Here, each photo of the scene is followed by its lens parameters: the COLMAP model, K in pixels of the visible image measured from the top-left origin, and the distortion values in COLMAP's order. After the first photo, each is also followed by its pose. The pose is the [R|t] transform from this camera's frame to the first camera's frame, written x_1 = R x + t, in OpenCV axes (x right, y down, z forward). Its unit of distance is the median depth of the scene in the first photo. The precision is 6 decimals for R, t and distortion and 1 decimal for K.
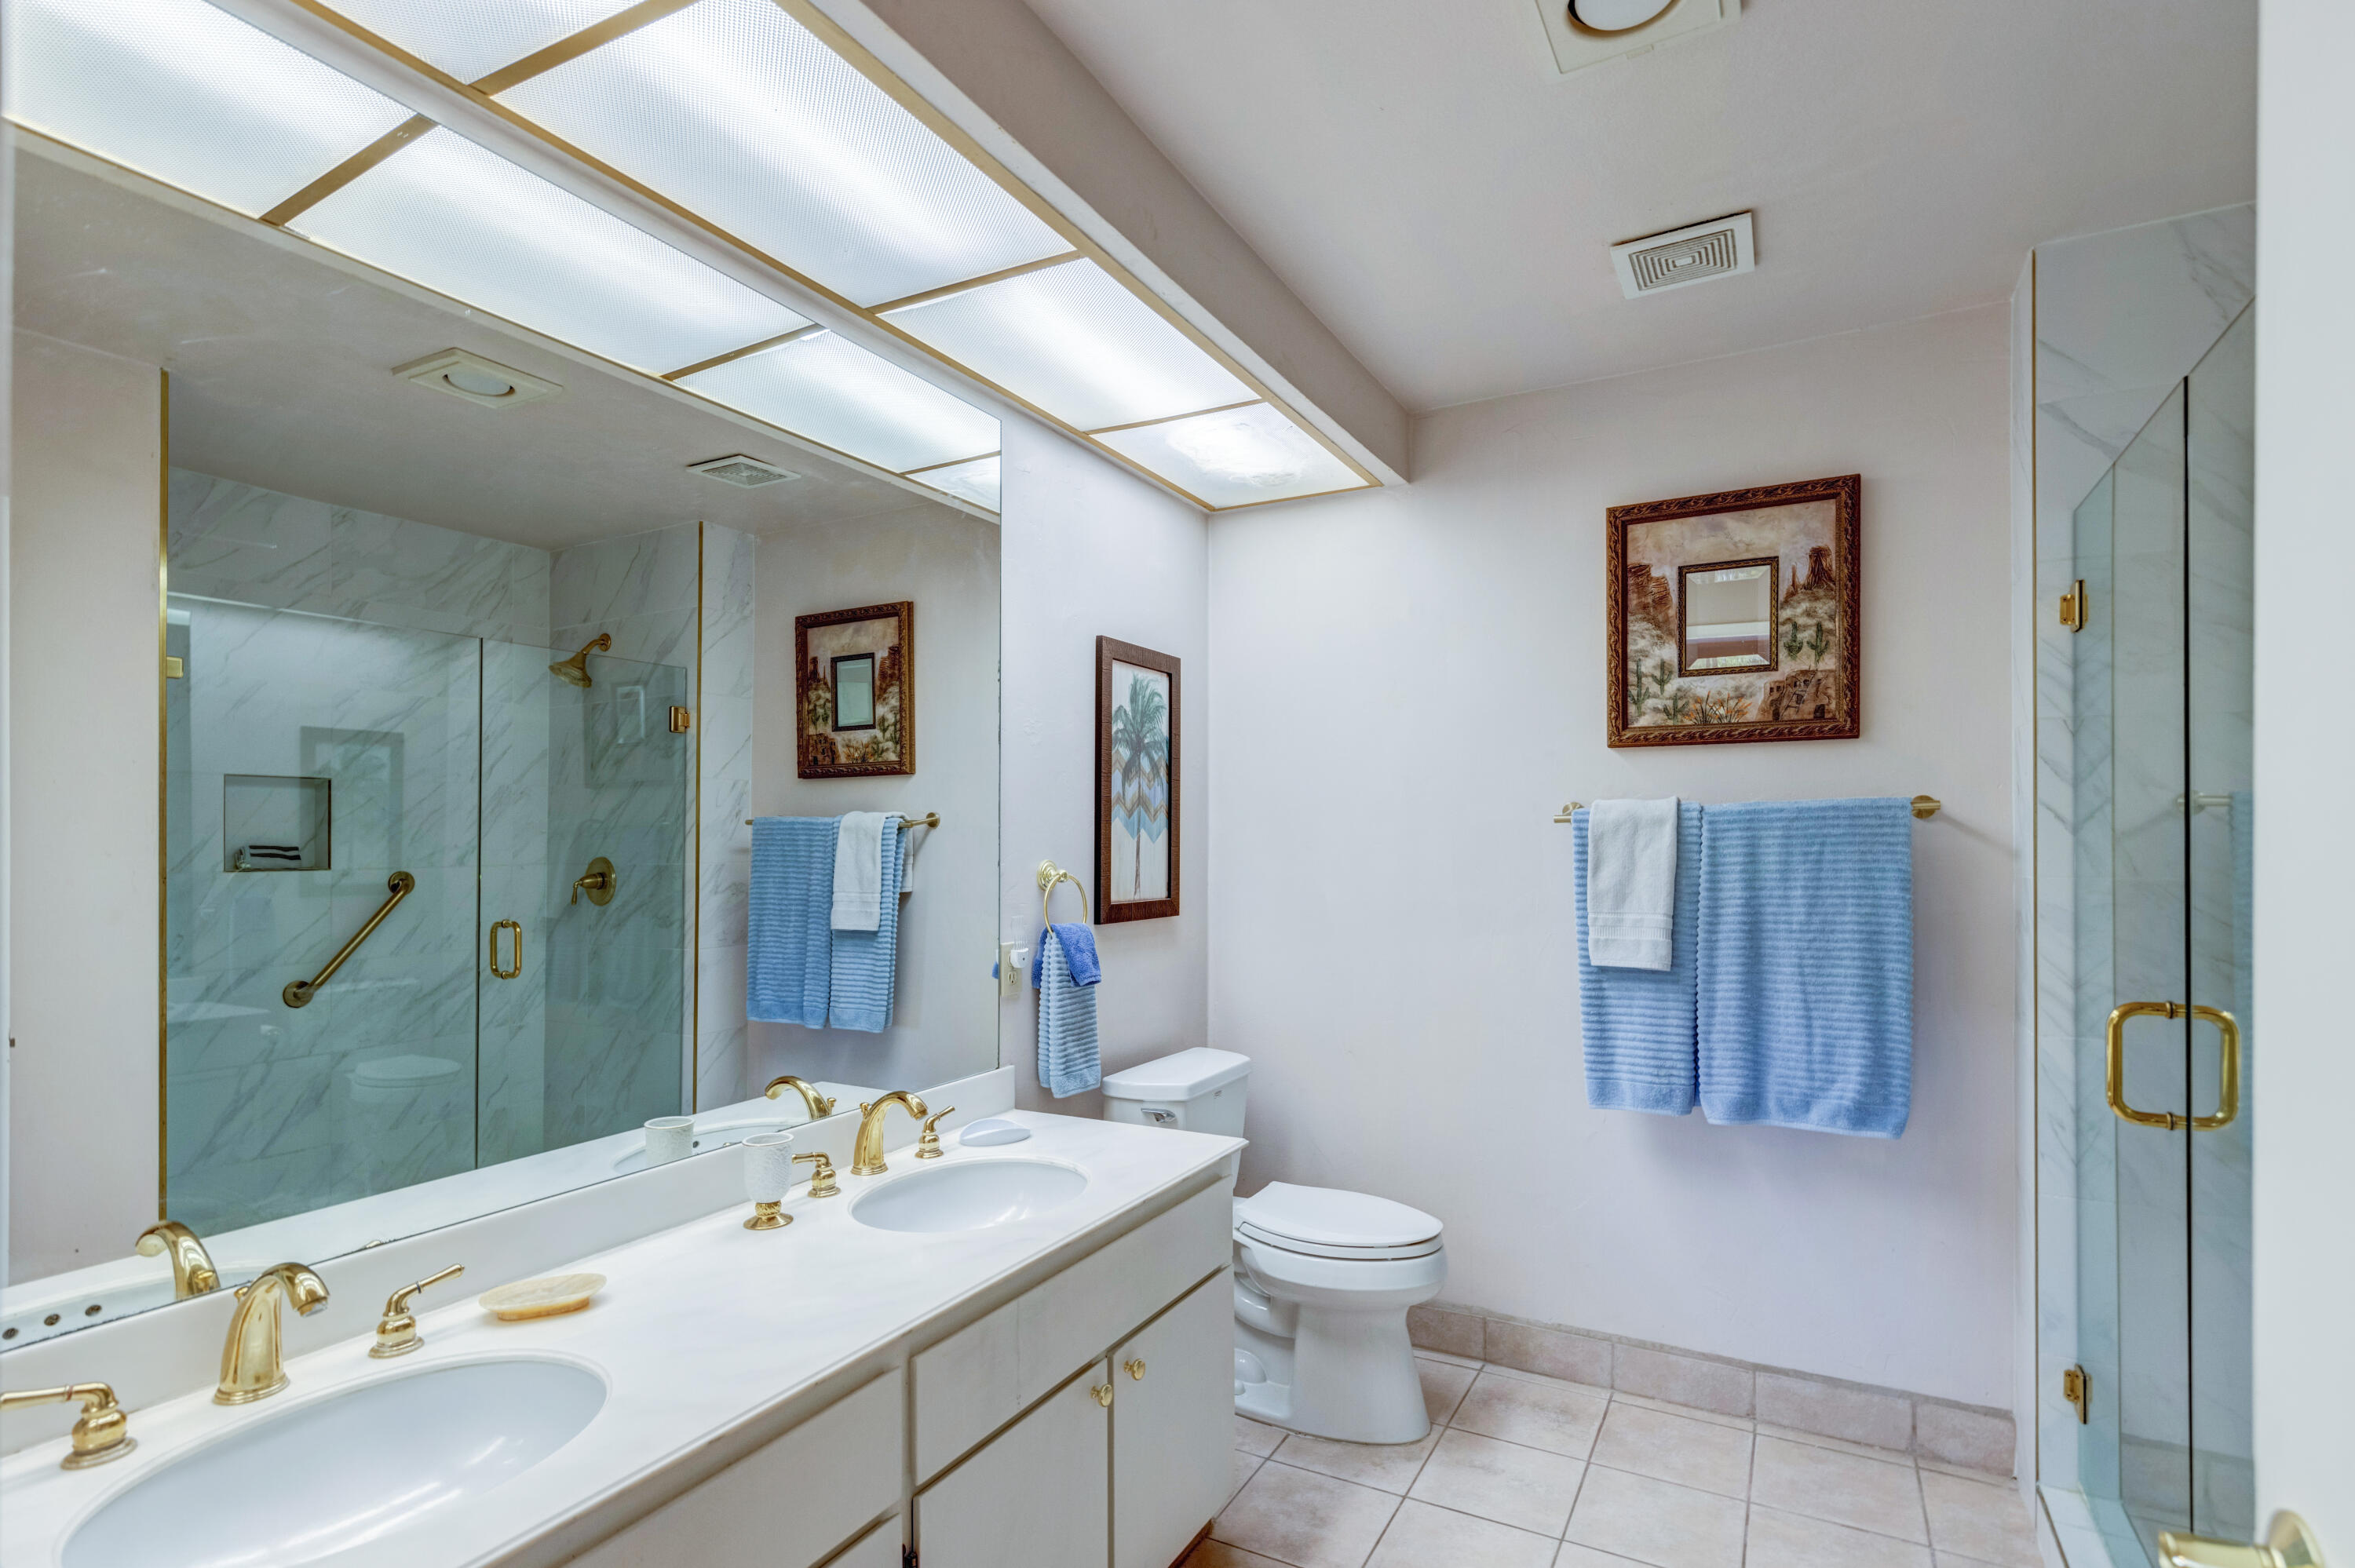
lens RADIAL K [[1164.9, 0, 1137.7], [0, 1164.9, 832.0], [0, 0, 1]] dist [0.002725, -0.000778]
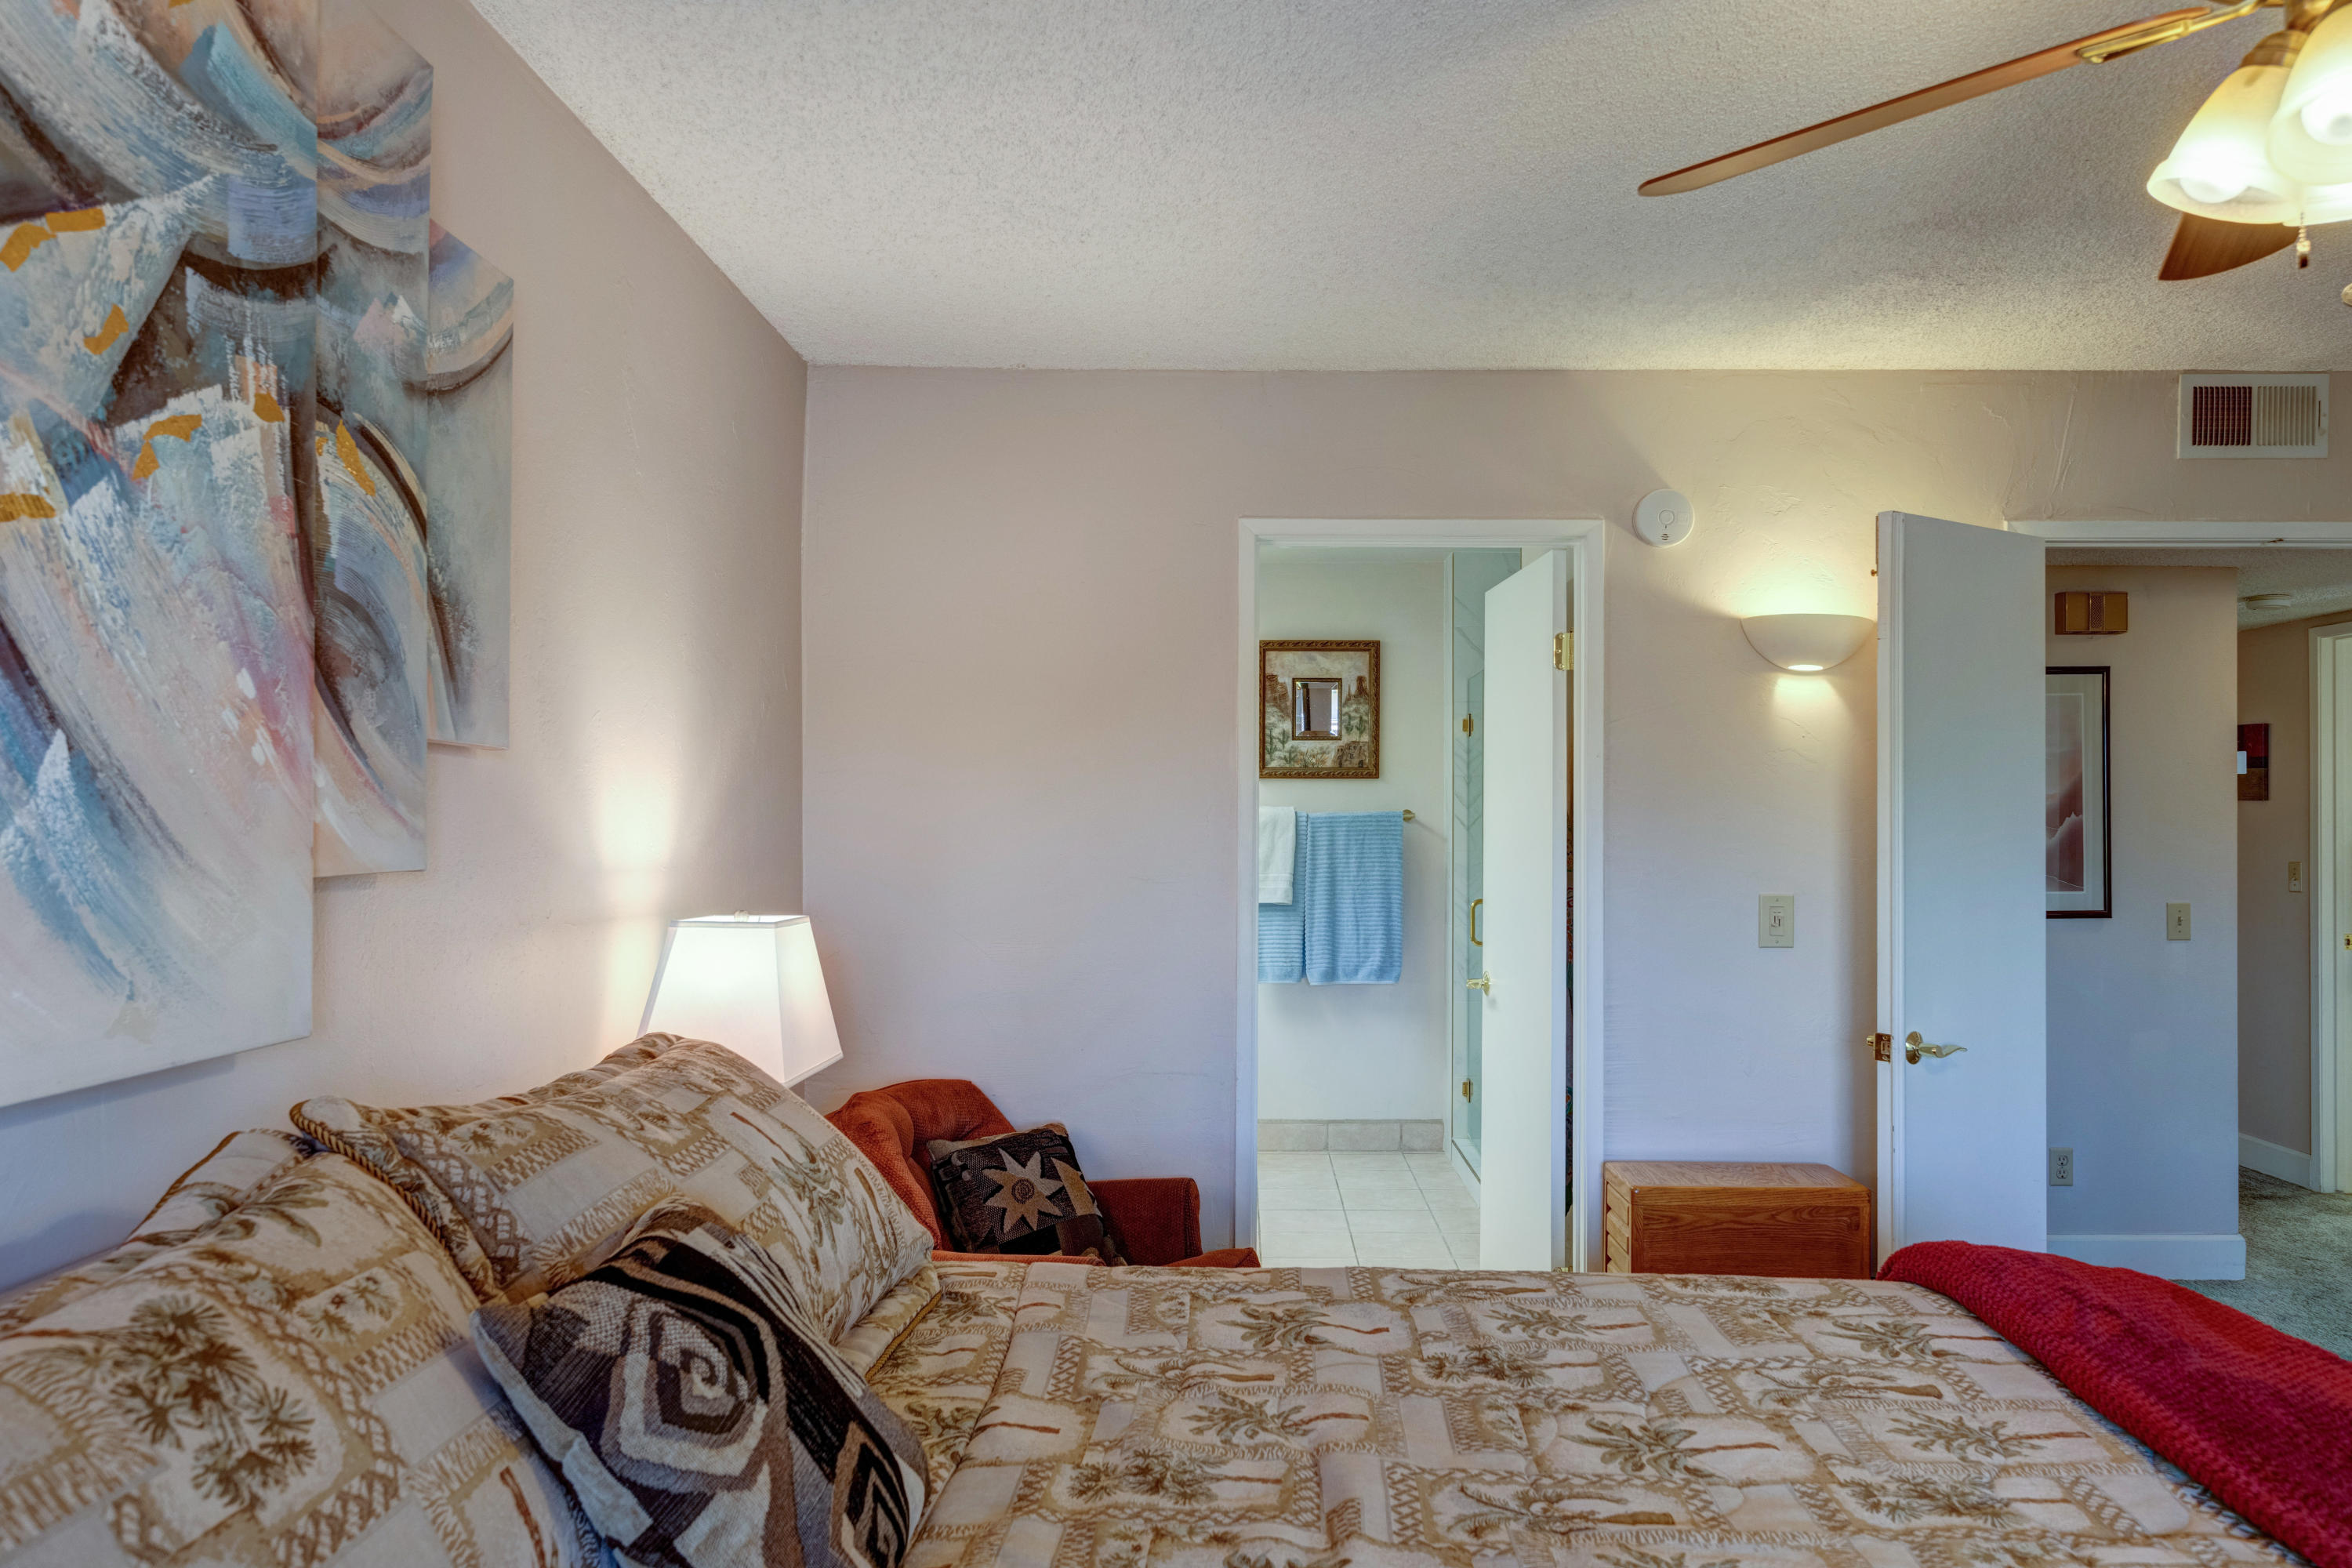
lens RADIAL K [[1624.2, 0, 1178.9], [0, 1624.2, 785.9], [0, 0, 1]] dist [-0.007147, -0.001839]
pose [[0.885858, 0.013653, 0.463755, -0.883596], [-0.006978, 0.999846, -0.016106, -0.023828], [-0.463904, 0.011031, 0.885817, -1.174451]]
